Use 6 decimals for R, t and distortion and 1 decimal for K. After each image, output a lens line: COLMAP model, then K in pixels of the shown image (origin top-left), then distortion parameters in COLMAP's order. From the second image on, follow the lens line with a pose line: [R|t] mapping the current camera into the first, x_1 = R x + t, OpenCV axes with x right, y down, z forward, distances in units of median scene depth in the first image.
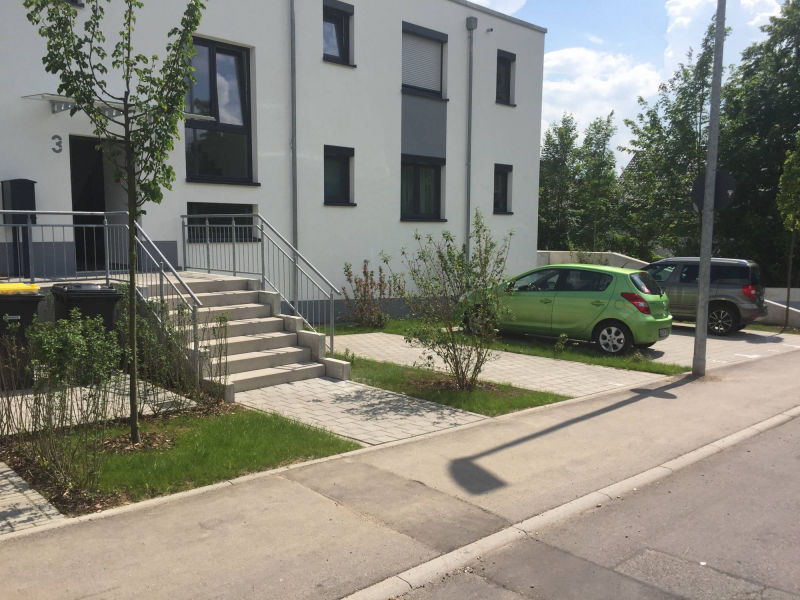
lens RADIAL K [[682.4, 0, 400.6], [0, 682.4, 302.2], [0, 0, 1]] dist [0.083083, -0.106810]
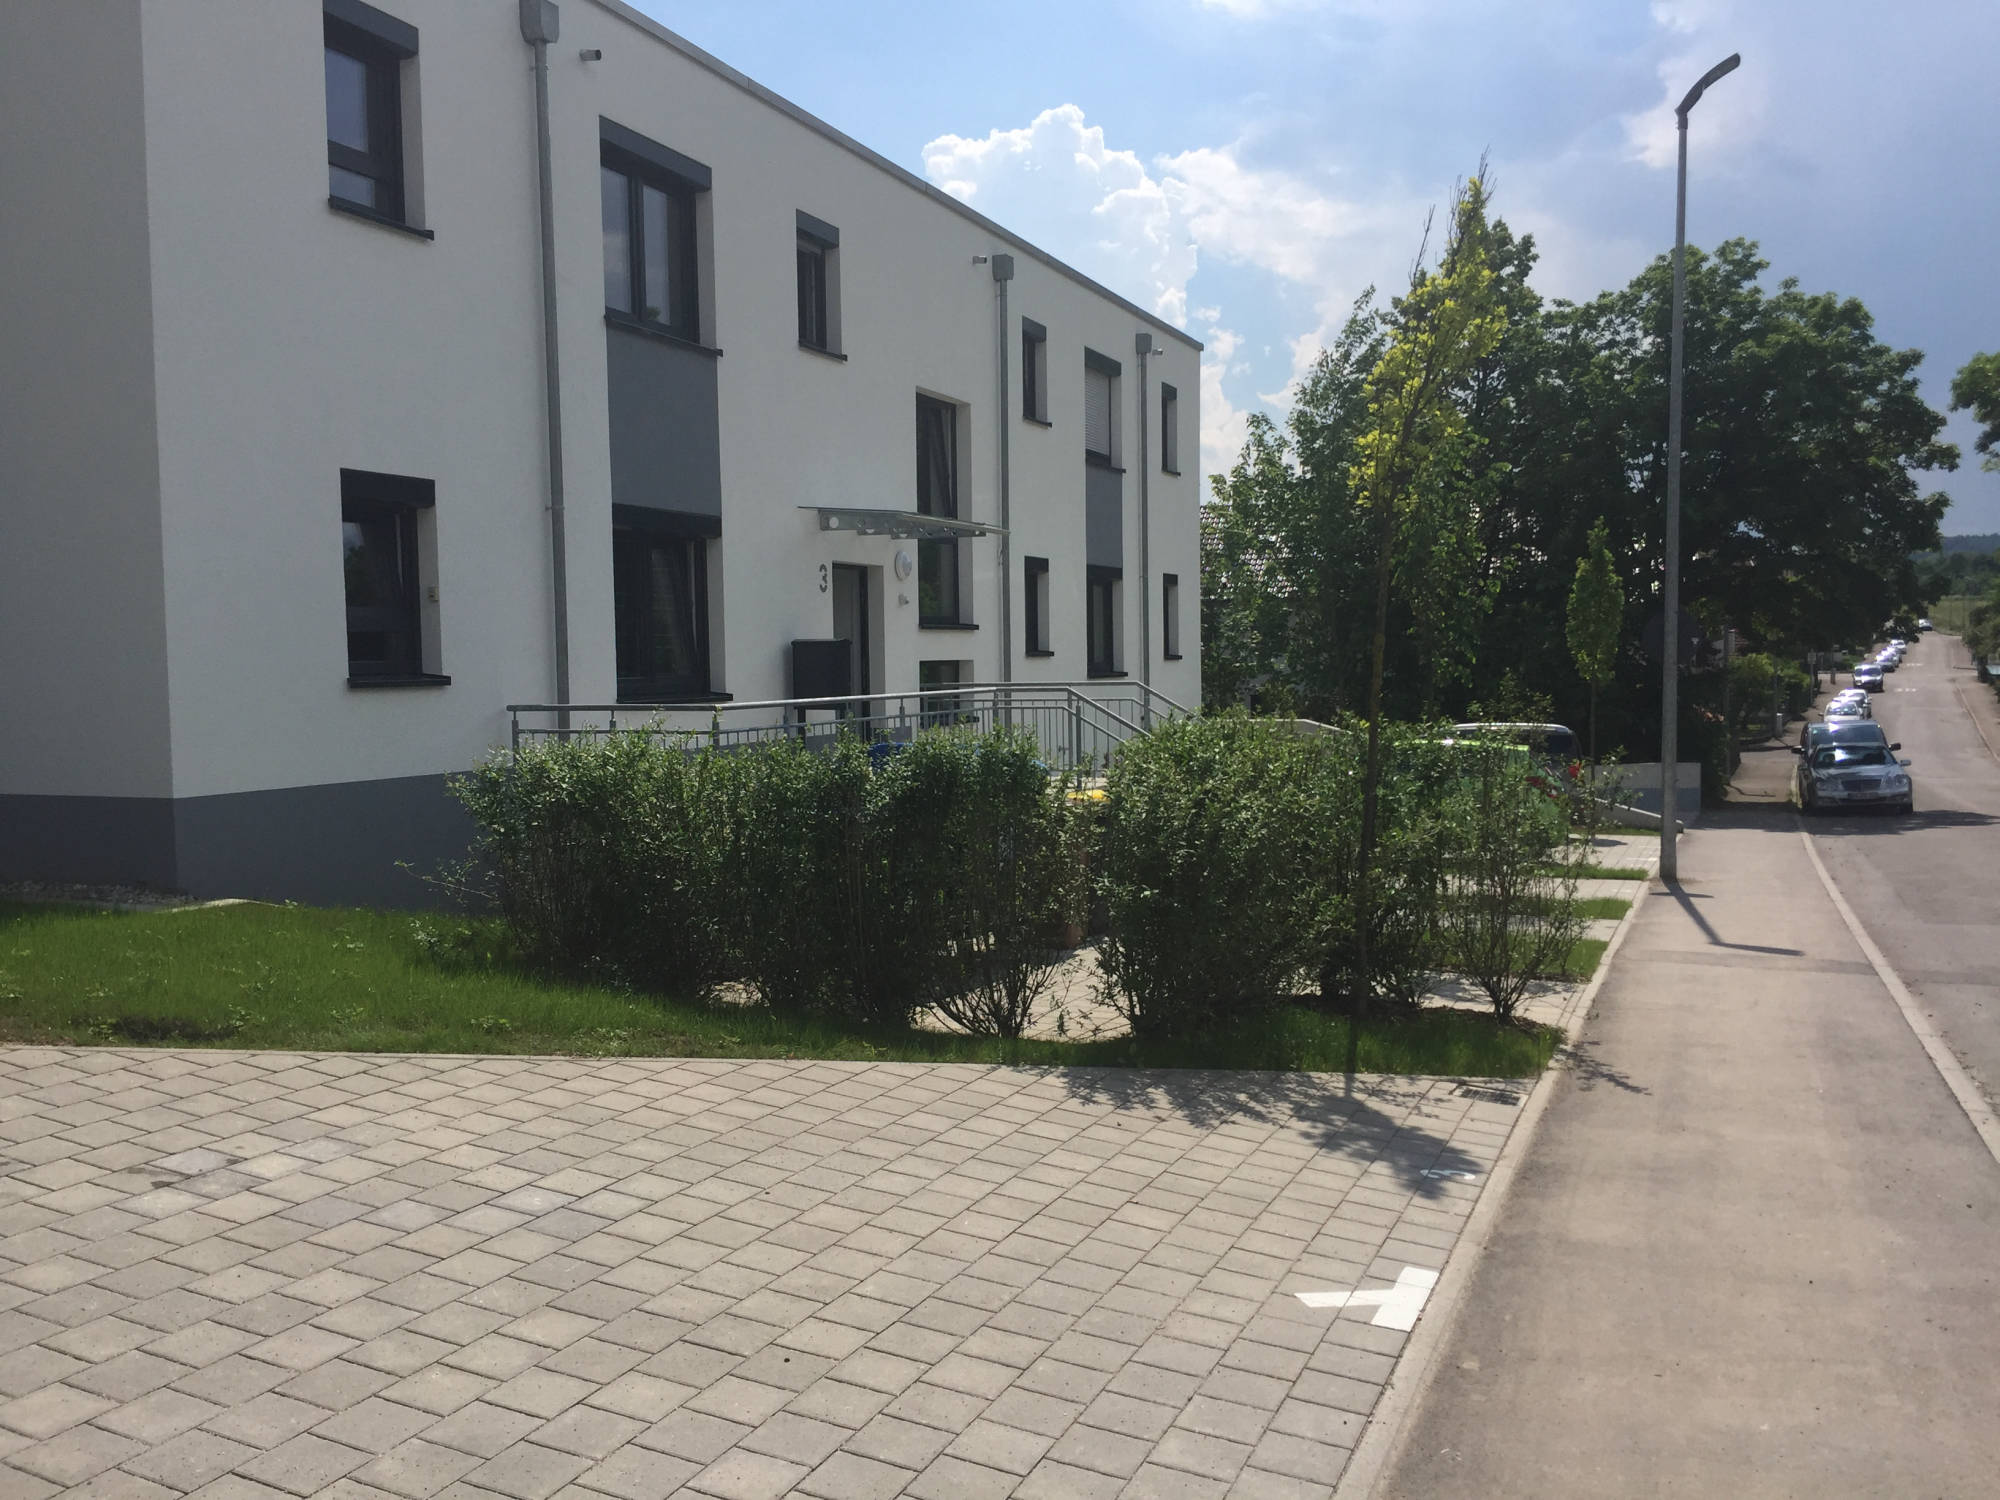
lens RADIAL K [[1705.9, 0, 995.5], [0, 1705.9, 758.0], [0, 0, 1]] dist [0.083083, -0.106810]
pose [[0.919693, -0.042731, 0.390305, -0.686693], [0.060832, 0.997564, -0.034127, -0.003690], [-0.387897, 0.055129, 0.920053, -0.331766]]
